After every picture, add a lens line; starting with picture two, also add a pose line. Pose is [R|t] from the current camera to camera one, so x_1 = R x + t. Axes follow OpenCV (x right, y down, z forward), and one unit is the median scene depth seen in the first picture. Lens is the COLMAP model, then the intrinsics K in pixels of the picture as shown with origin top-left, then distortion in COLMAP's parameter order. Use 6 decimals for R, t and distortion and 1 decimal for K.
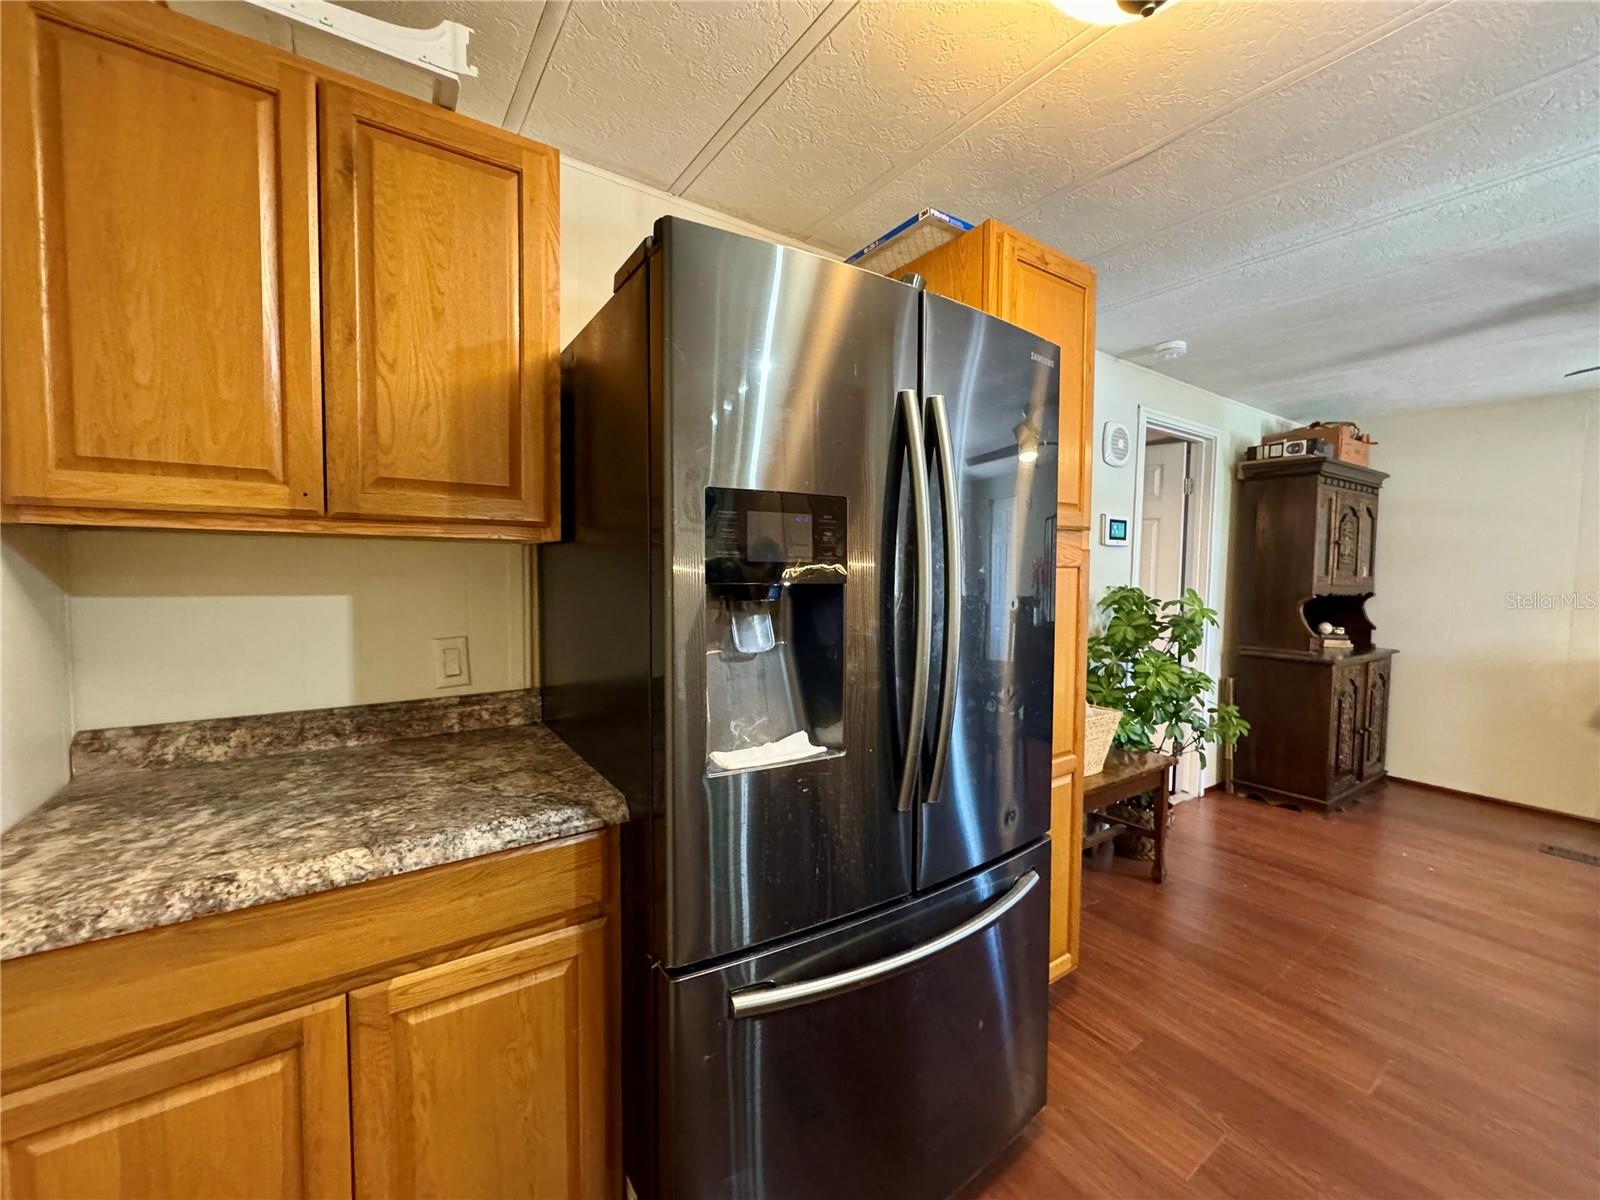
lens RADIAL K [[642.5, 0, 810.9], [0, 642.5, 596.3], [0, 0, 1]] dist [-0.003846, -0.000129]
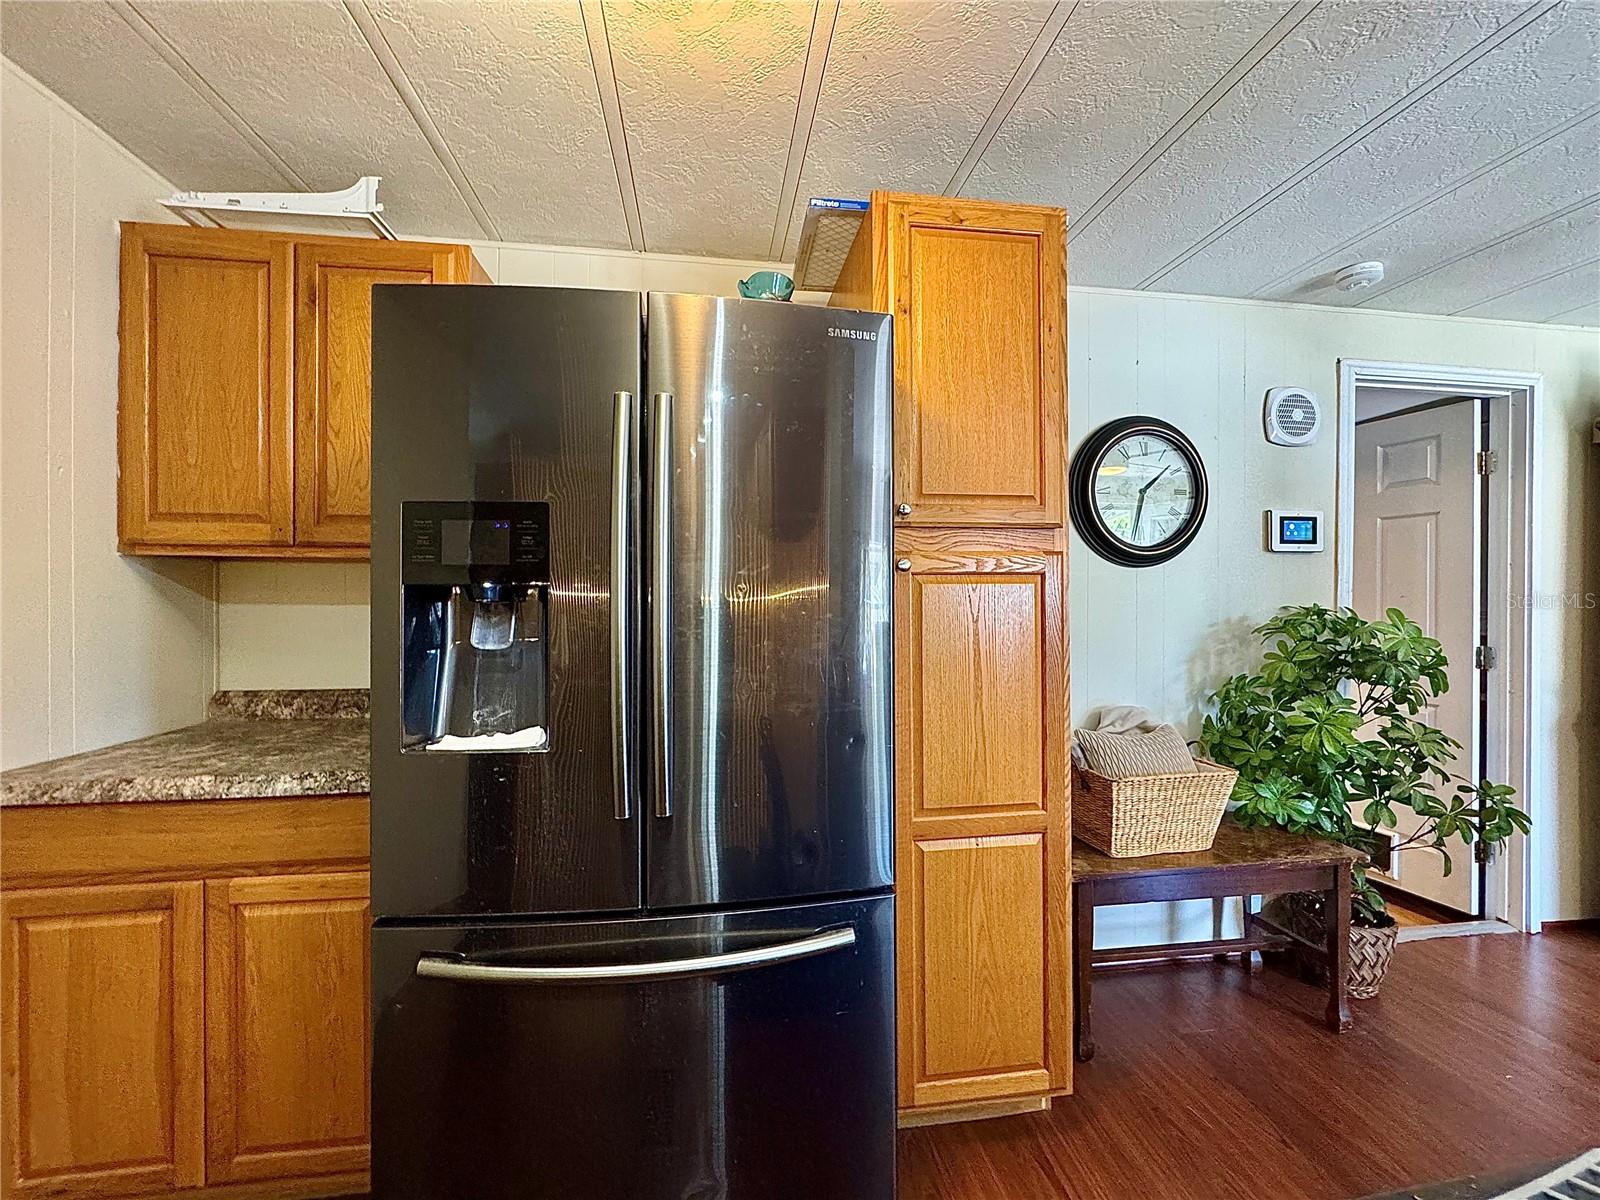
lens RADIAL K [[642.5, 0, 799.8], [0, 642.5, 597.0], [0, 0, 1]] dist [-0.003846, -0.000129]
pose [[0.893002, -0.010940, -0.449919, 0.922110], [-0.011355, 0.998839, -0.046826, 0.045657], [0.449909, 0.046924, 0.891841, 0.266349]]
